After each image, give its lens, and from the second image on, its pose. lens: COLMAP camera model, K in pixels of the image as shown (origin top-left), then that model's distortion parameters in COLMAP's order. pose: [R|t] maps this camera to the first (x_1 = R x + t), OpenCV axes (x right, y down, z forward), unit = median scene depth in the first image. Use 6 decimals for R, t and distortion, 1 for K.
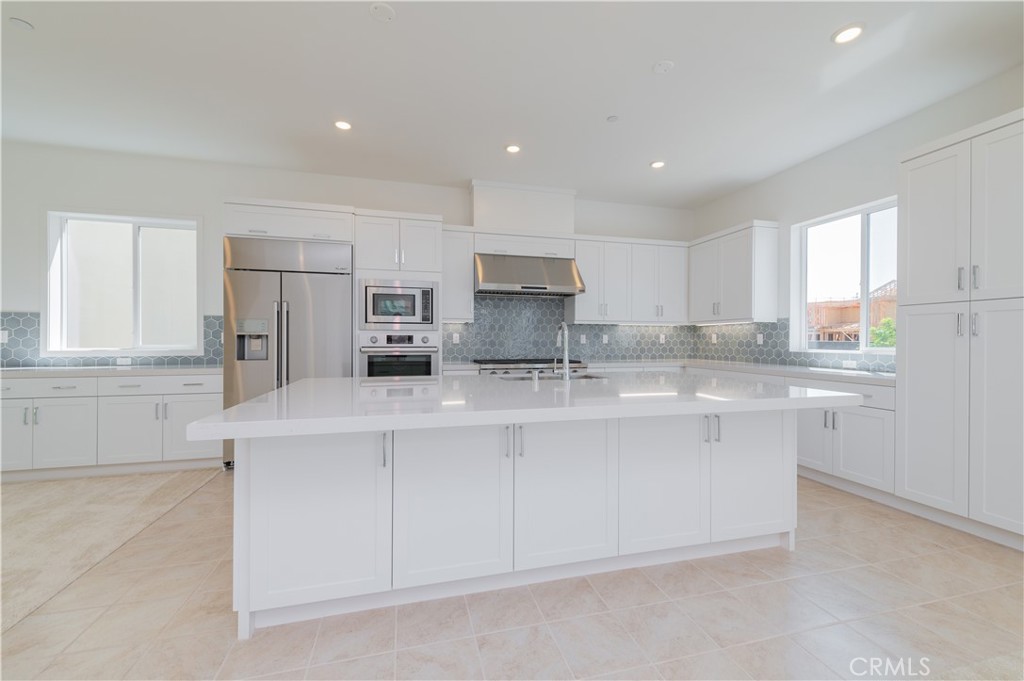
lens RADIAL K [[391.5, 0, 505.4], [0, 391.5, 339.6], [0, 0, 1]] dist [0.007246, 0.000042]
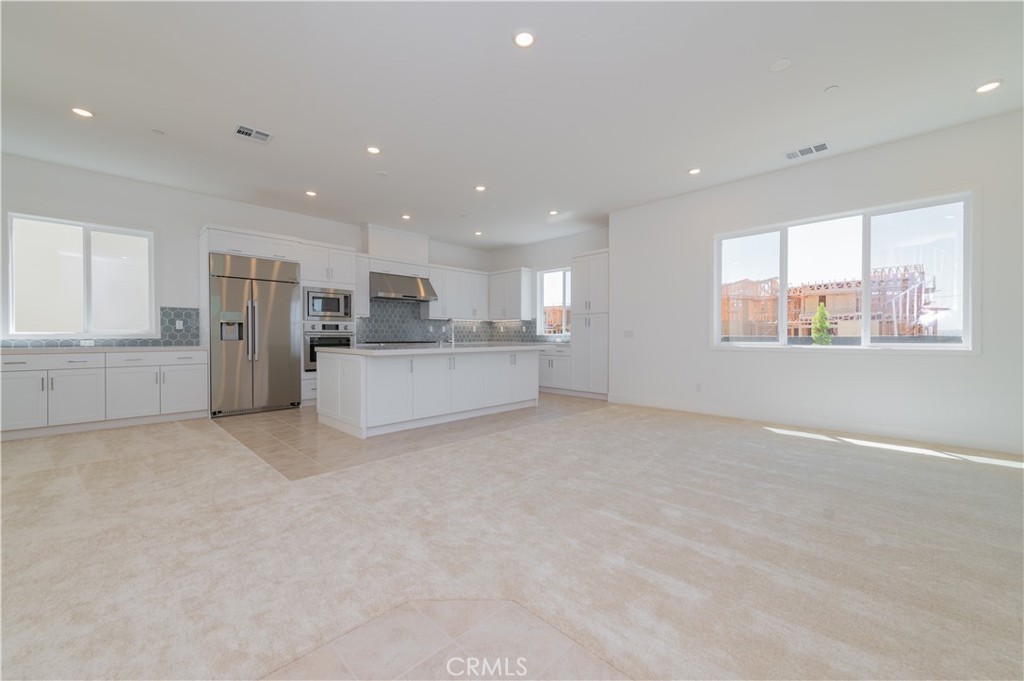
lens RADIAL K [[379.9, 0, 512.0], [0, 379.9, 340.5], [0, 0, 1]] dist [0.000485, 0.000009]
pose [[0.848297, -0.010313, 0.529420, -0.412613], [0.002606, 0.999880, 0.015303, 0.028218], [-0.529514, -0.011602, 0.848222, -0.581136]]
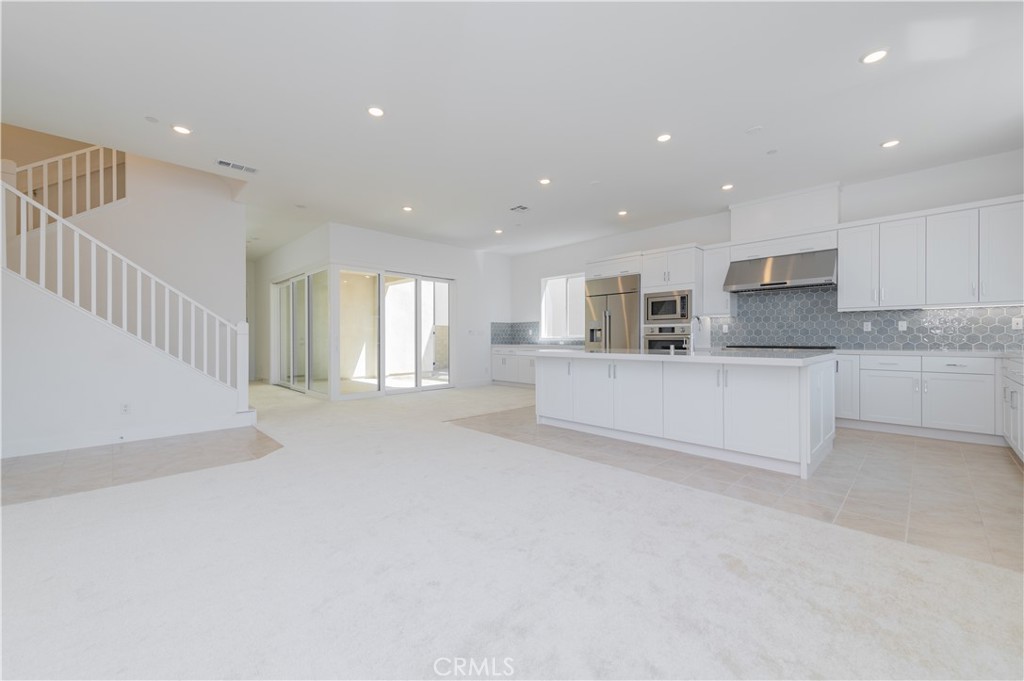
lens RADIAL K [[417.6, 0, 544.7], [0, 417.6, 339.5], [0, 0, 1]] dist [0.008196, 0.000129]
pose [[0.541738, -0.002953, -0.840542, 0.778029], [0.006839, 0.999976, 0.000895, 0.029617], [0.840520, -0.006234, 0.541745, -0.272949]]
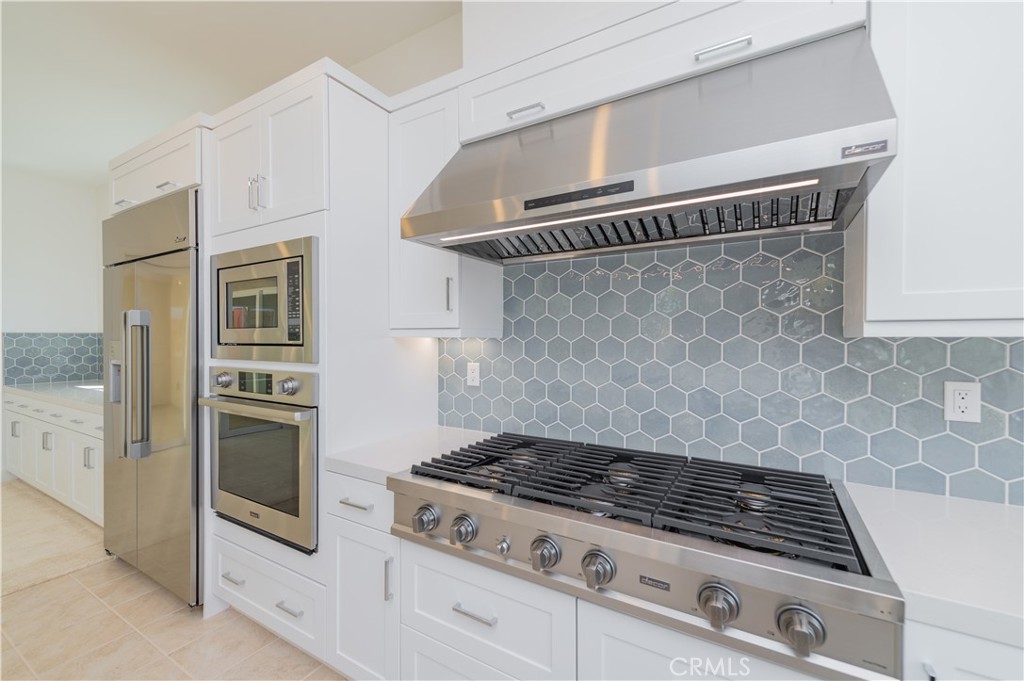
lens RADIAL K [[386.0, 0, 535.3], [0, 386.0, 335.4], [0, 0, 1]] dist [0.006765, -0.000028]
pose [[0.701631, -0.000211, -0.712541, 0.227700], [0.003125, 0.999991, 0.002781, -0.048274], [0.712534, -0.004178, 0.701625, 0.834302]]
